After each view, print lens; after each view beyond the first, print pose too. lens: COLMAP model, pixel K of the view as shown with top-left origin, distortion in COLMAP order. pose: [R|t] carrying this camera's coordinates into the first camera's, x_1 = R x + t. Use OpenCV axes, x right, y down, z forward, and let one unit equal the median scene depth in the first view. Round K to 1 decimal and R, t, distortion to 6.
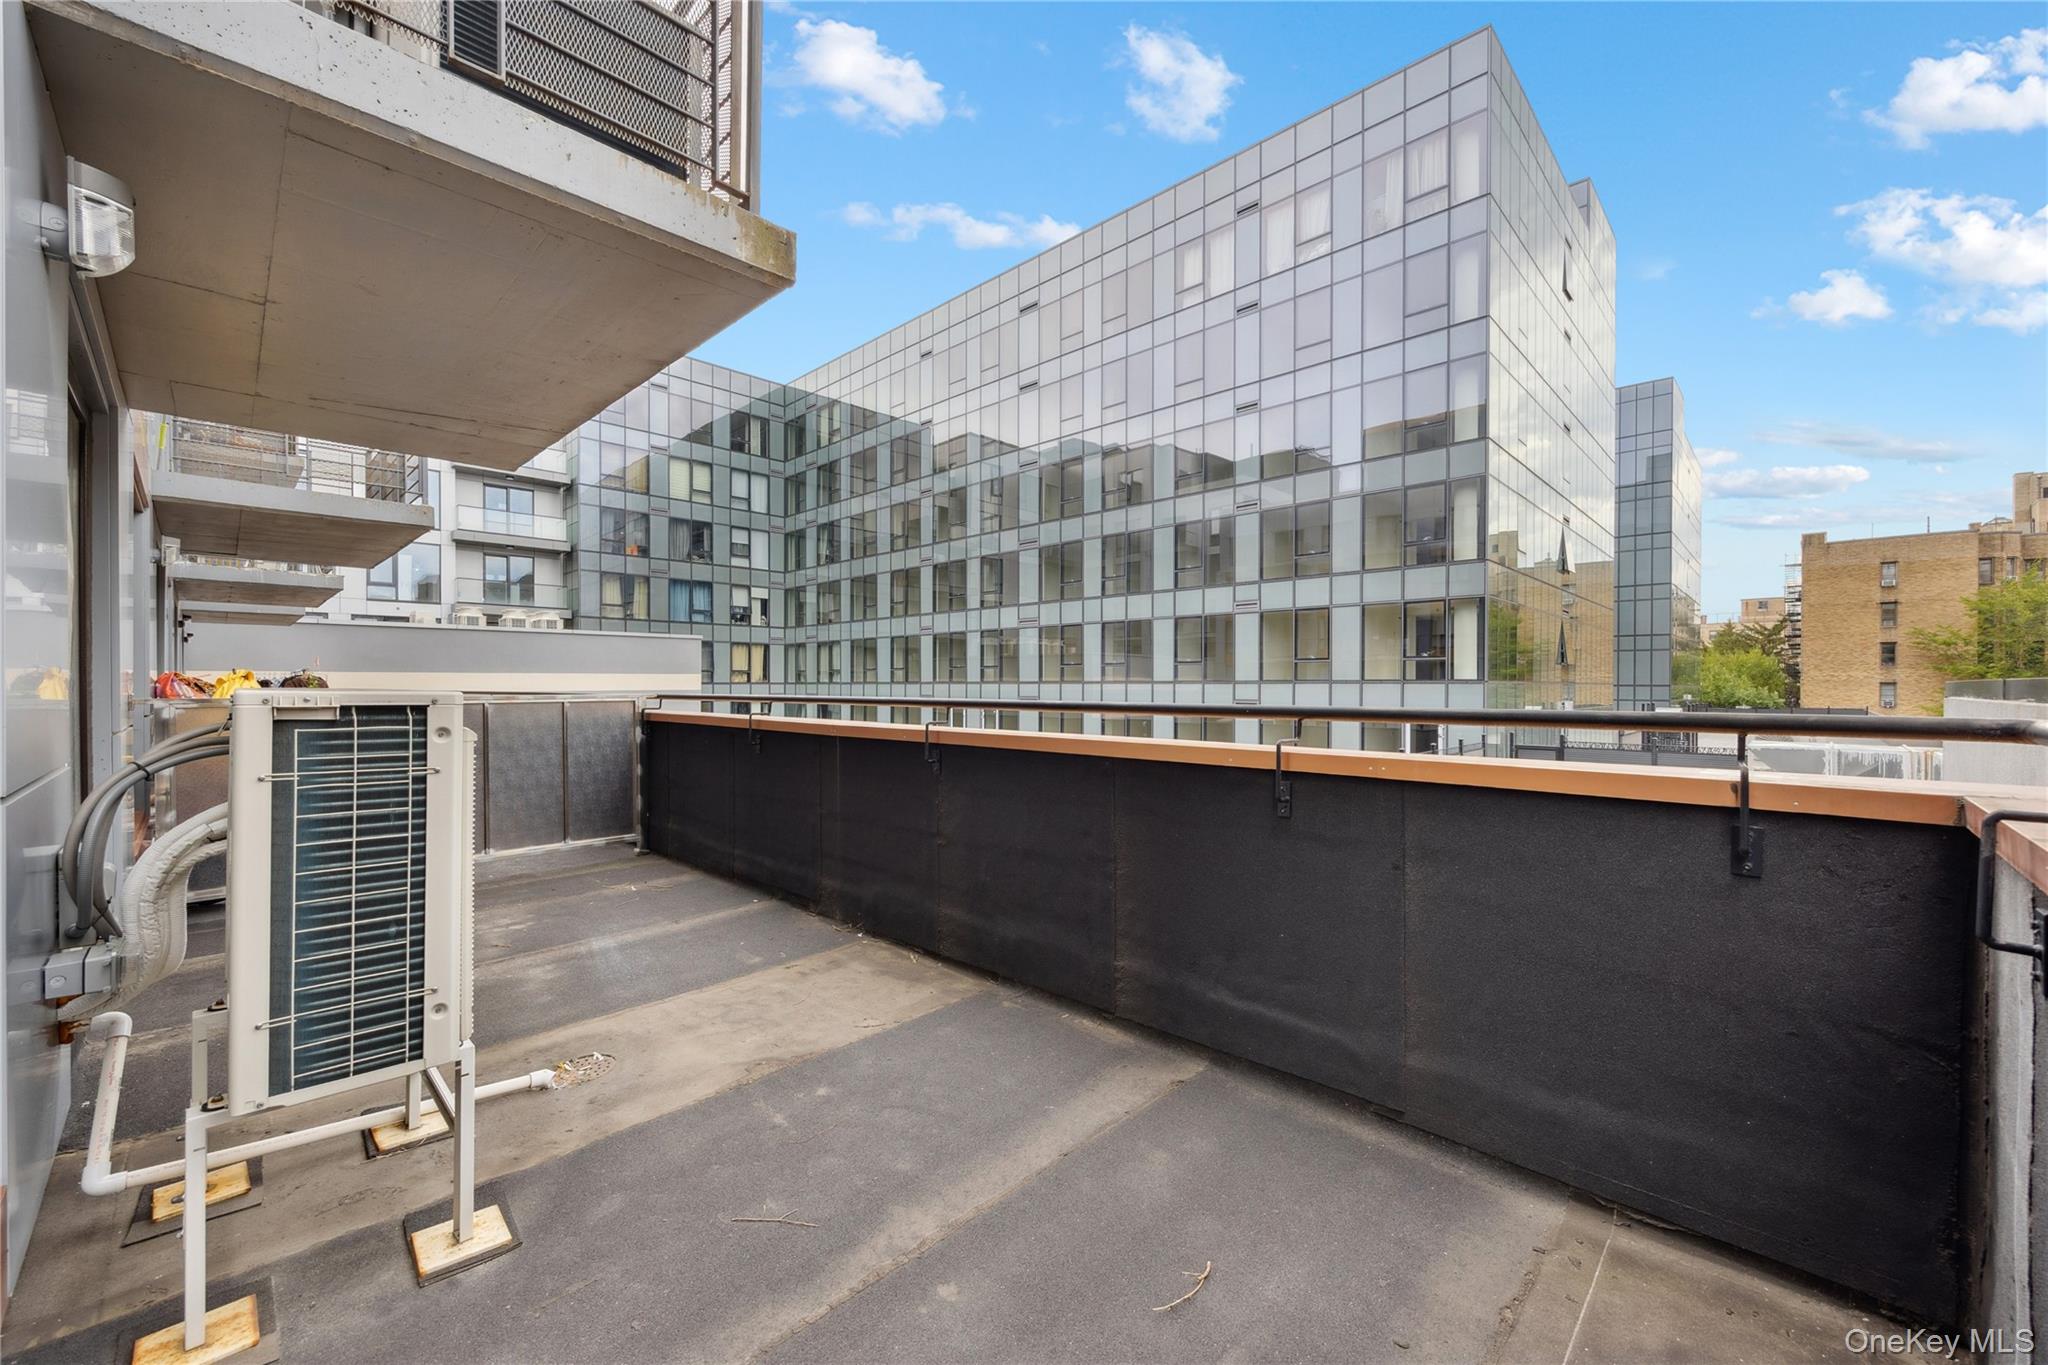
lens RADIAL K [[807.4, 0, 1027.2], [0, 807.4, 685.8], [0, 0, 1]] dist [-0.003493, -0.000120]
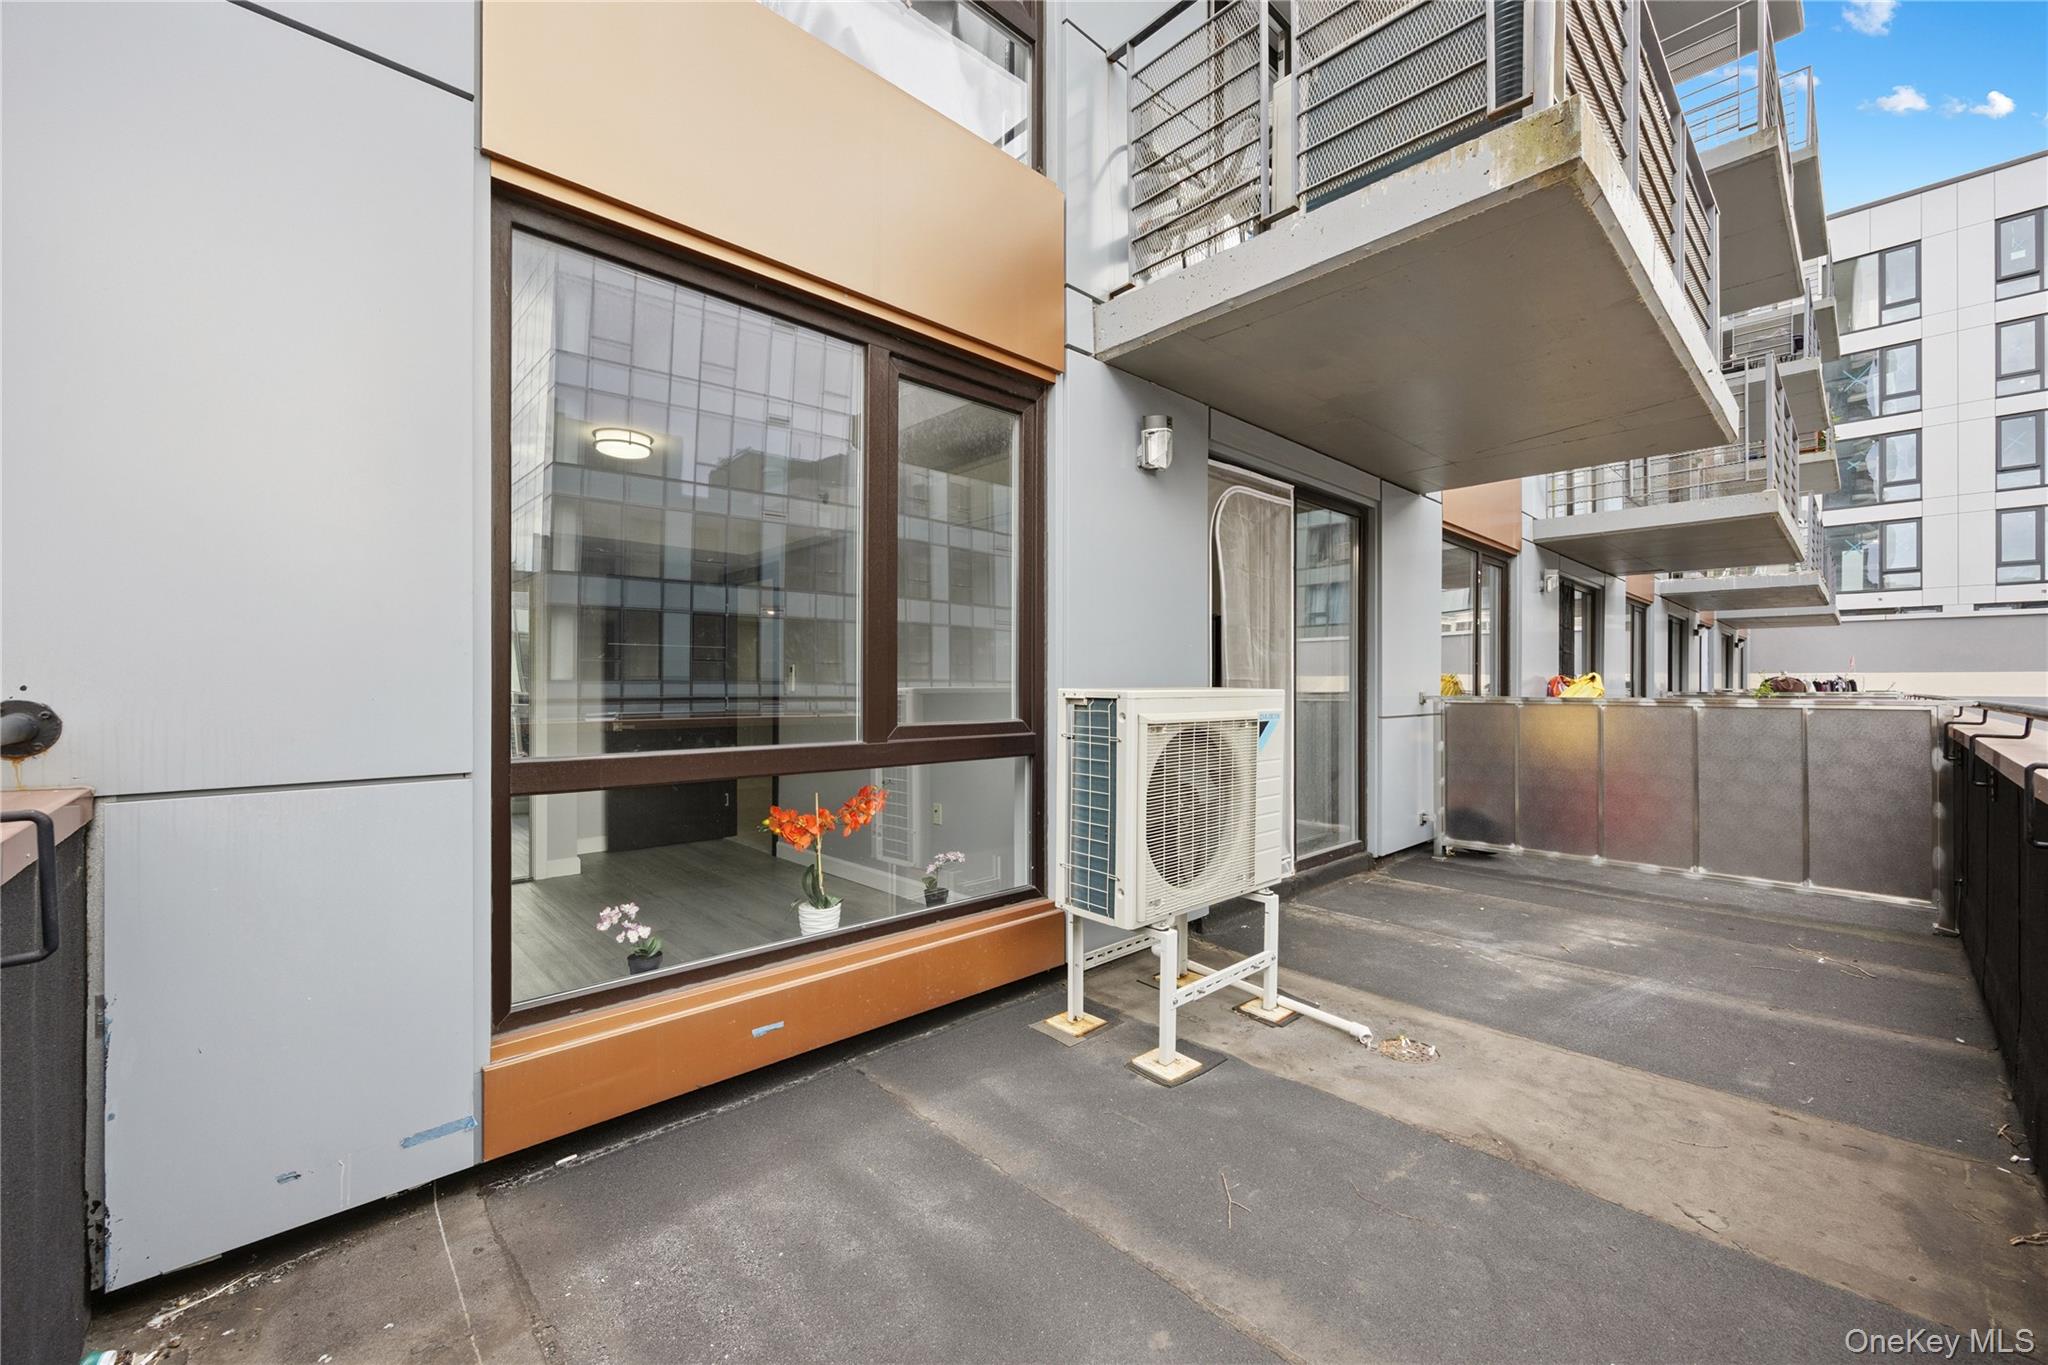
lens RADIAL K [[793.6, 0, 1028.4], [0, 793.6, 691.5], [0, 0, 1]] dist [-0.001567, -0.000063]
pose [[-0.048008, 0.008047, -0.998815, 0.373738], [-0.003601, 0.999960, 0.008229, -0.000435], [0.998840, 0.003992, -0.047978, 0.408693]]
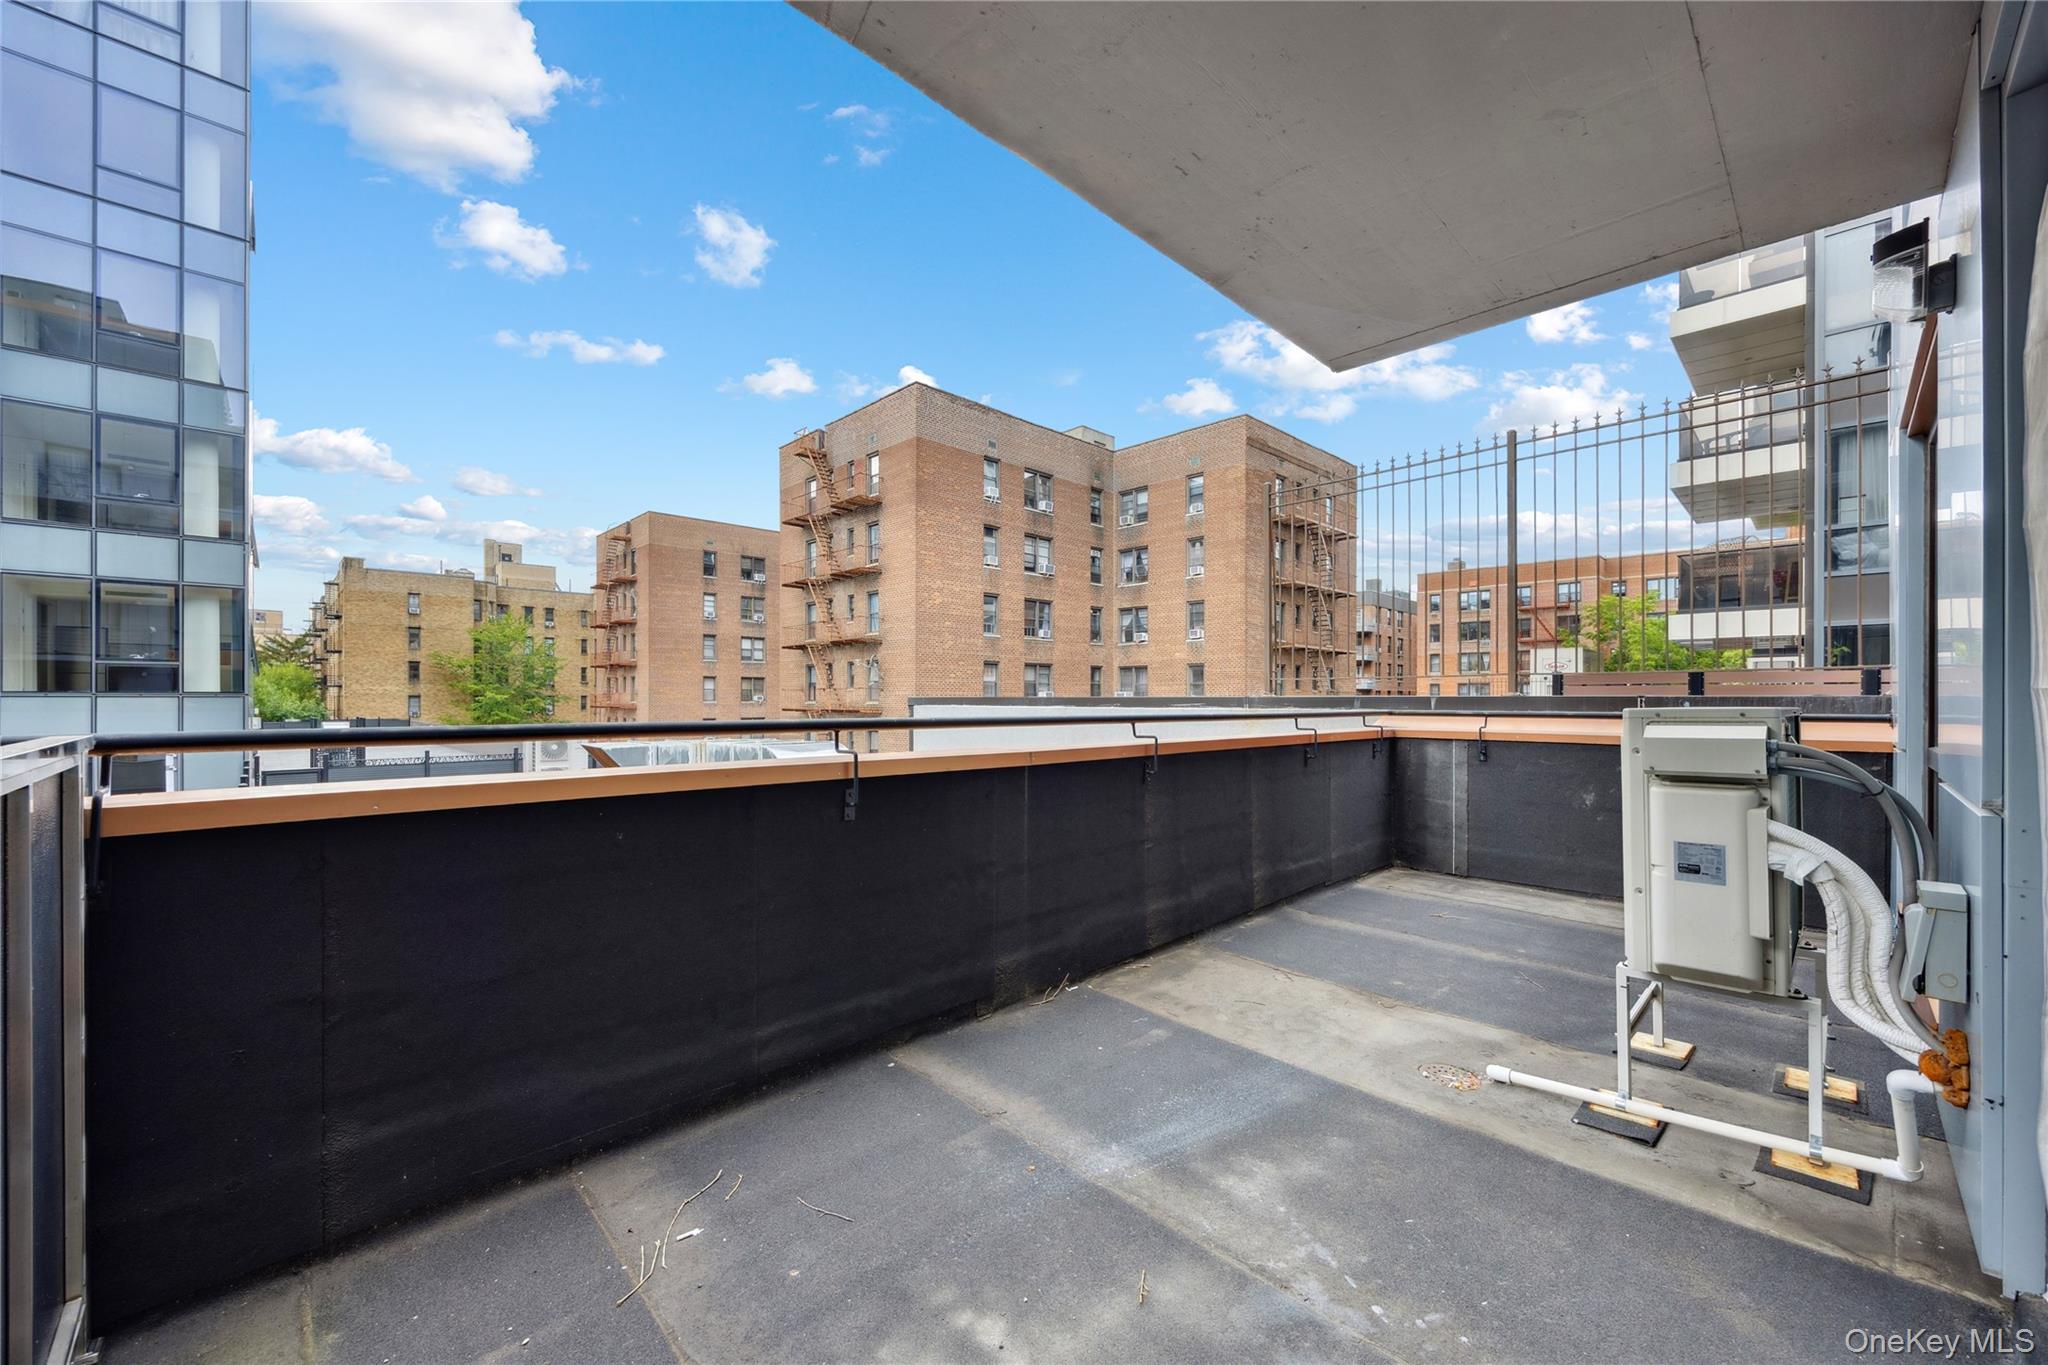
lens RADIAL K [[798.5, 0, 1035.3], [0, 798.5, 699.1], [0, 0, 1]] dist [-0.005028, -0.000293]
pose [[0.019256, -0.001981, 0.999813, -1.168139], [0.001073, 0.999998, 0.001961, -0.005539], [-0.999814, 0.001035, 0.019258, 1.118532]]
